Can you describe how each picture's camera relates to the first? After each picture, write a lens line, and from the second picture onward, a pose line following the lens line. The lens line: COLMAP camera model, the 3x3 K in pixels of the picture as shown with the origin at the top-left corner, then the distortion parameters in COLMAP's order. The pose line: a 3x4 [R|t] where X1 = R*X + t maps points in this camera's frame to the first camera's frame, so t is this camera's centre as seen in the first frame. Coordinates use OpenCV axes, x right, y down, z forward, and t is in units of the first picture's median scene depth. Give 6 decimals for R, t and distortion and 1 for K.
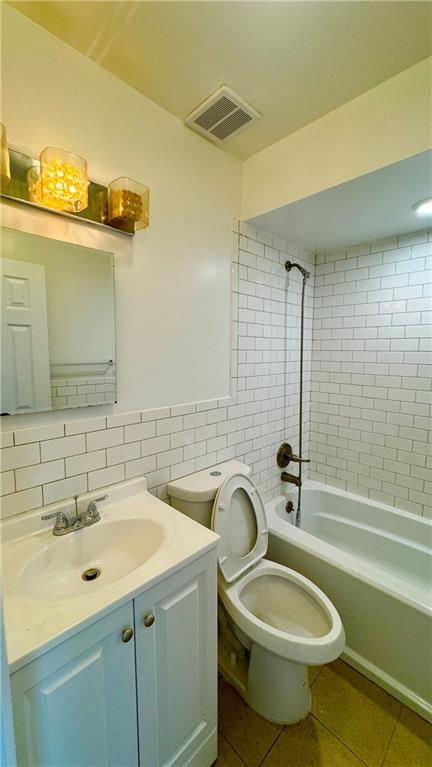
lens RADIAL K [[307.7, 0, 216.0], [0, 307.7, 383.5], [0, 0, 1]] dist [-0.001567, -0.000146]
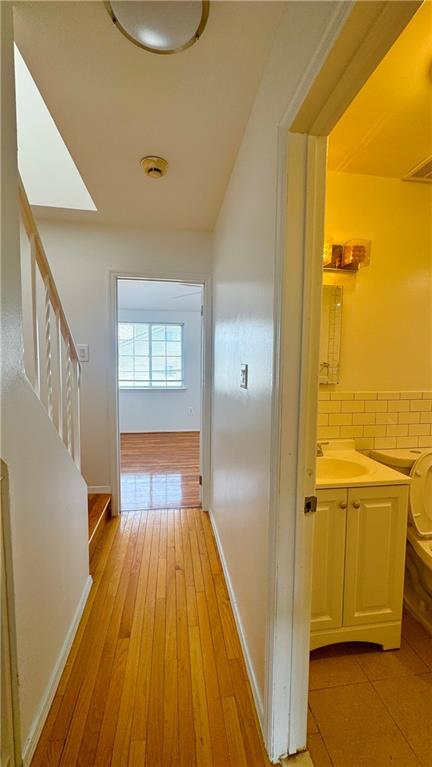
lens RADIAL K [[307.7, 0, 216.0], [0, 307.7, 383.5], [0, 0, 1]] dist [-0.001567, -0.000146]
pose [[0.806972, 0.049222, -0.588534, 0.084435], [-0.072639, 0.997227, -0.016197, 0.136273], [0.586105, 0.055821, 0.808310, -0.592522]]
